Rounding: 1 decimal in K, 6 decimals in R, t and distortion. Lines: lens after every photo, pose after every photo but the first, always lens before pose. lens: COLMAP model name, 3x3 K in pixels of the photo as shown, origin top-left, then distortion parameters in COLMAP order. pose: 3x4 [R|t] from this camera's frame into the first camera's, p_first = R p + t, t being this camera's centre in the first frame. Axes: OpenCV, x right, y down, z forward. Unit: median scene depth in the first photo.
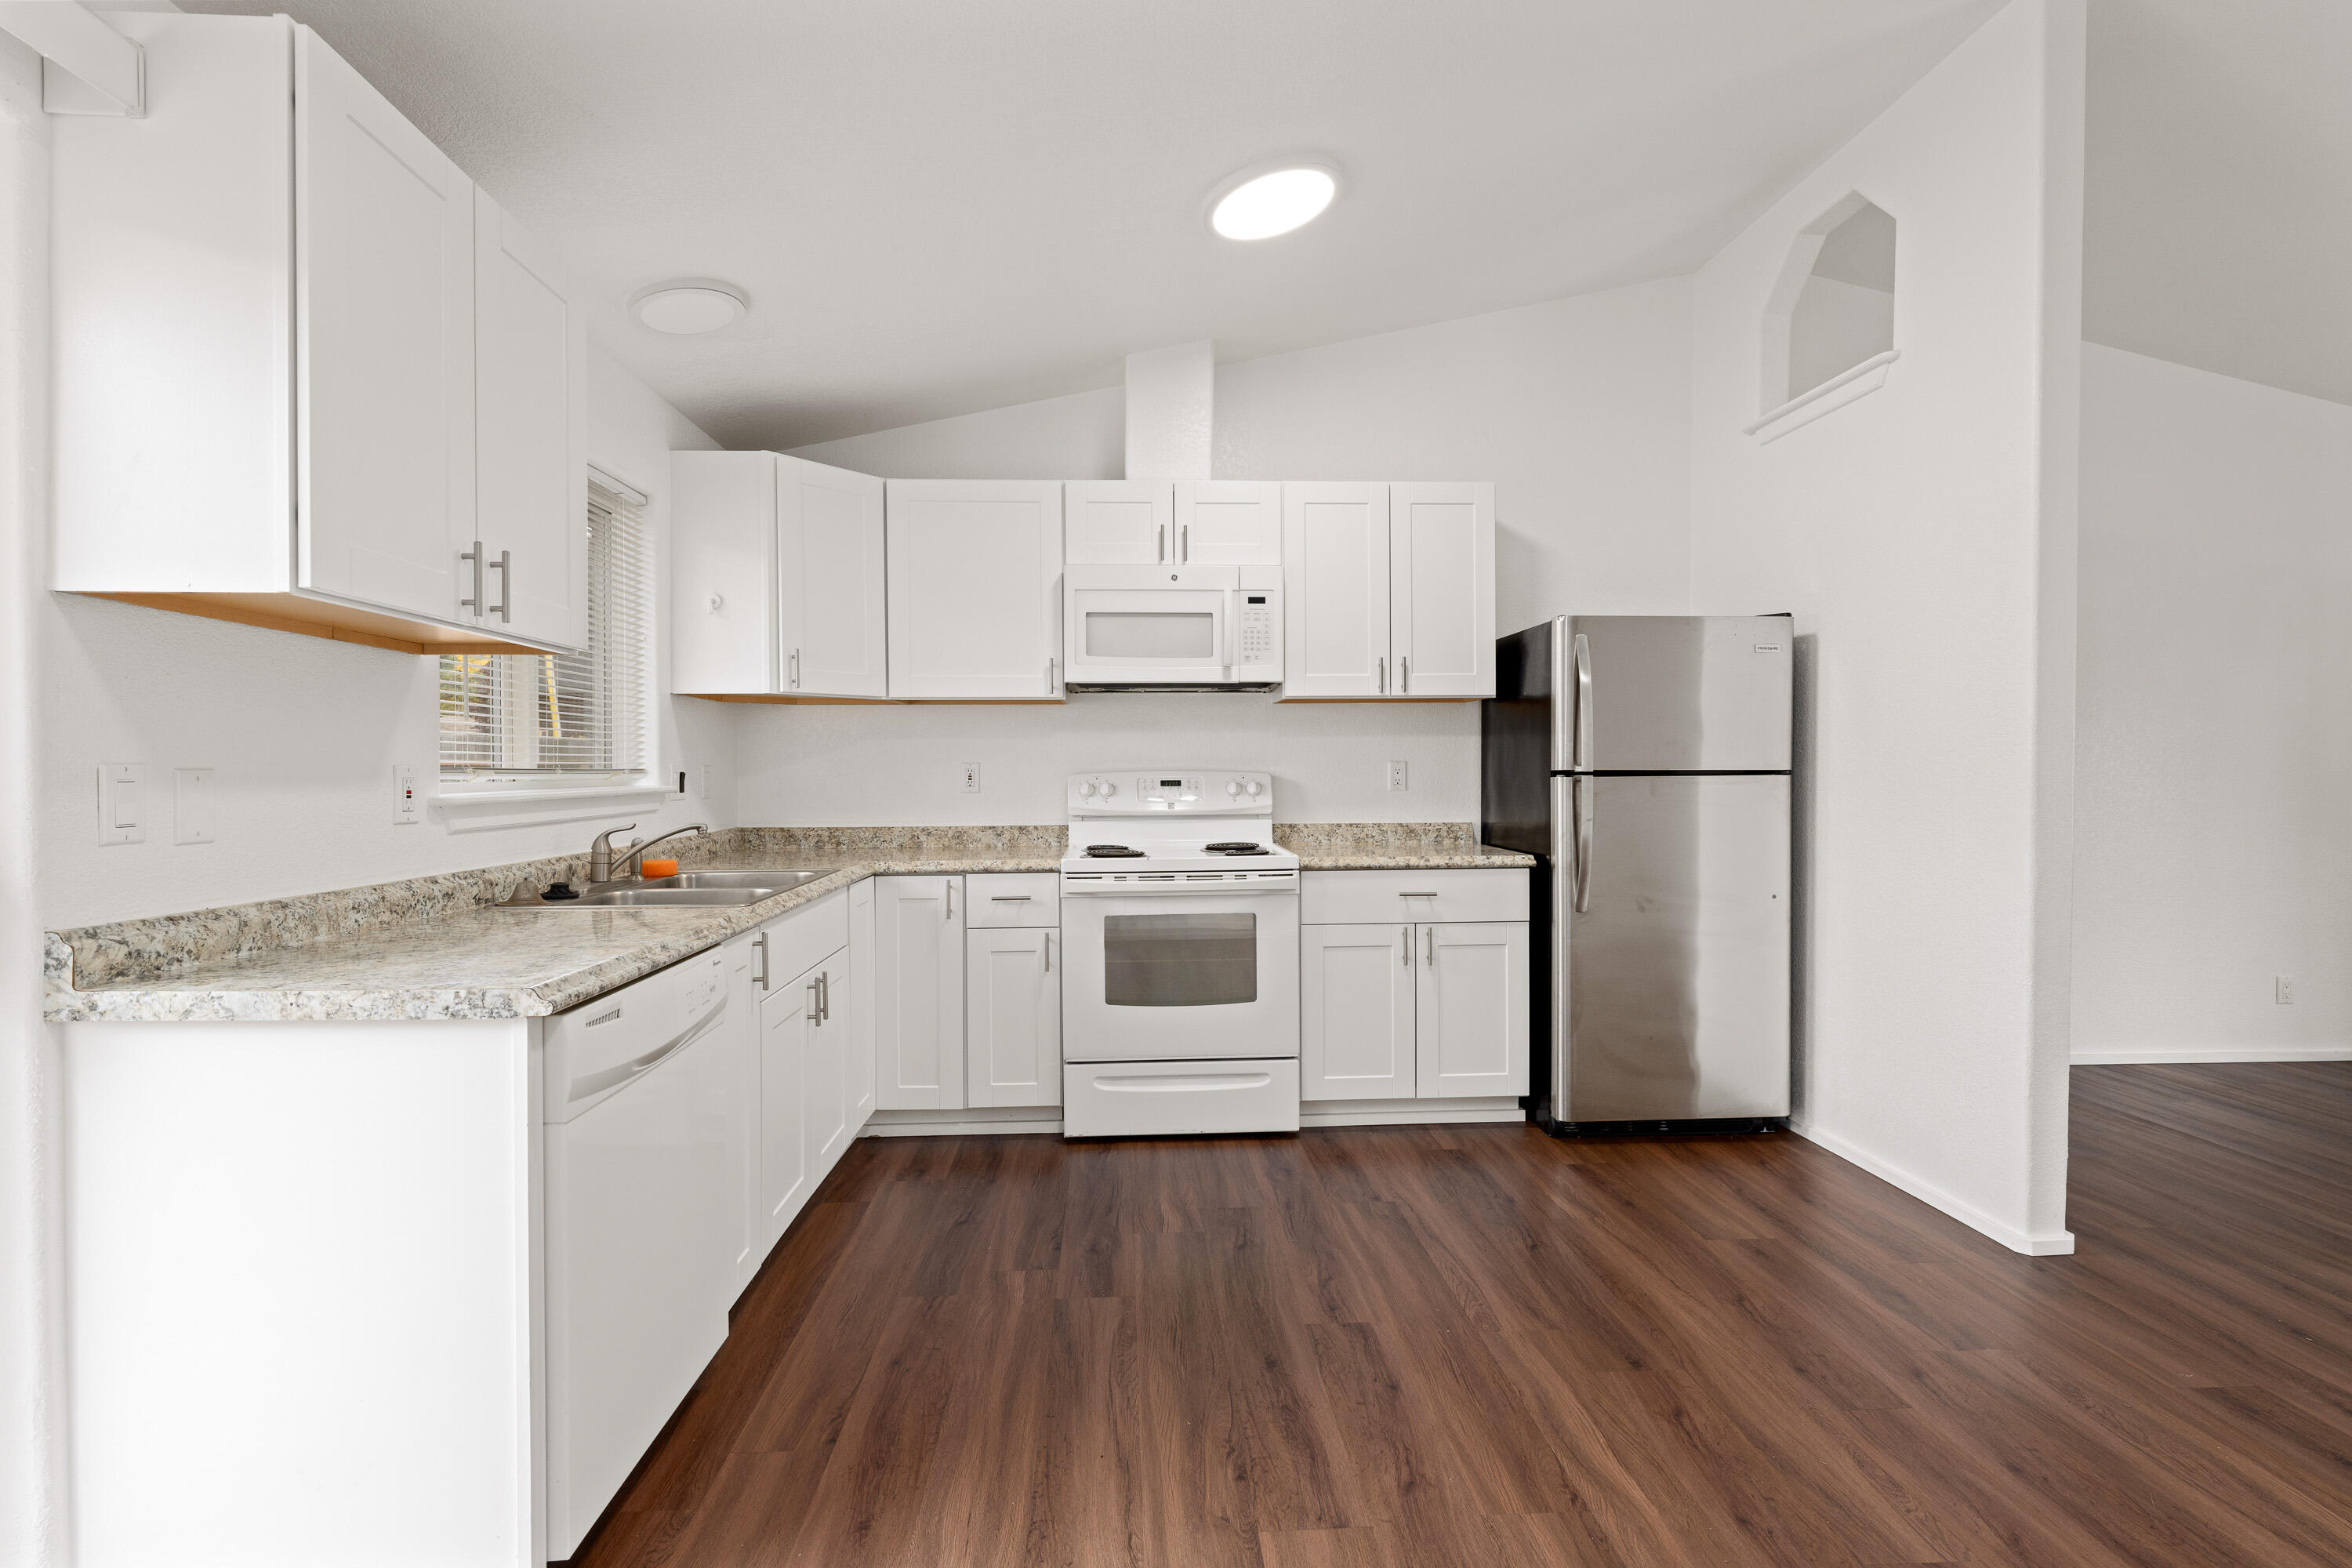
lens RADIAL K [[1055.6, 0, 1176.9], [0, 1055.6, 789.9], [0, 0, 1]] dist [-0.000119, -0.000573]
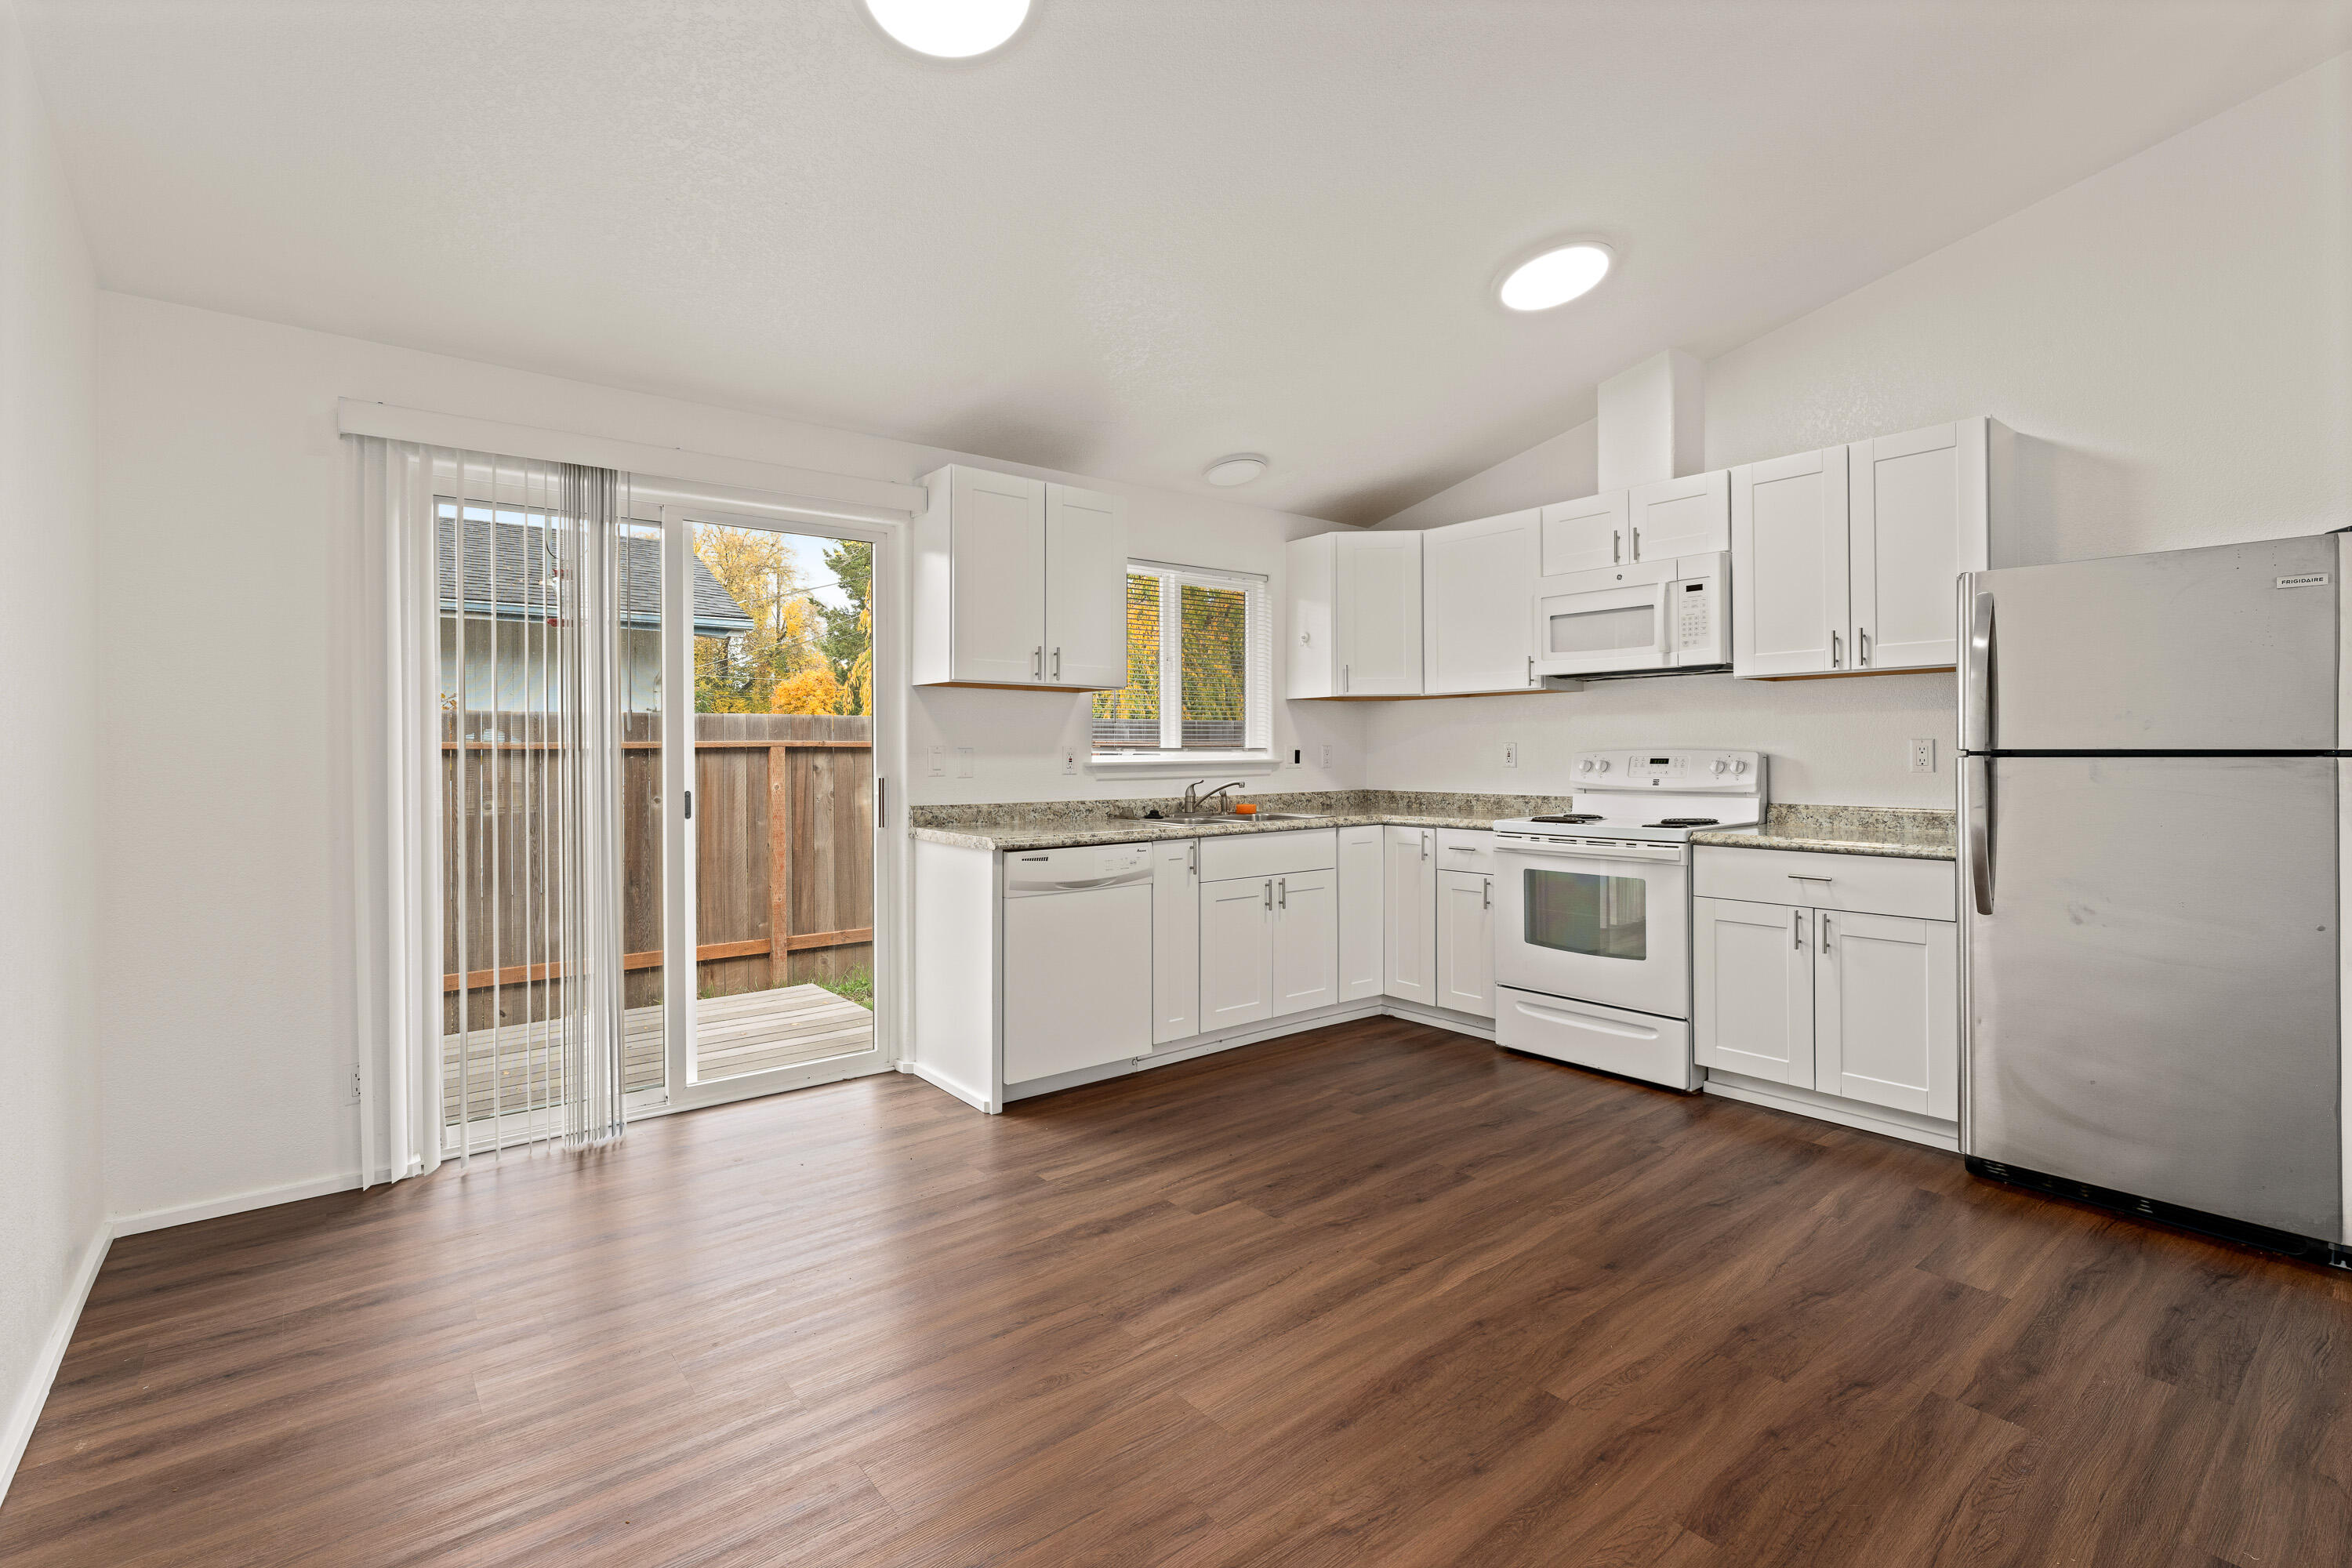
lens RADIAL K [[1055.6, 0, 1172.5], [0, 1055.6, 758.9], [0, 0, 1]] dist [-0.000119, -0.000573]
pose [[0.586820, 0.008159, -0.809676, 0.668878], [-0.015179, 0.999884, -0.000925, -0.000101], [0.809575, 0.012833, 0.586876, -0.041726]]
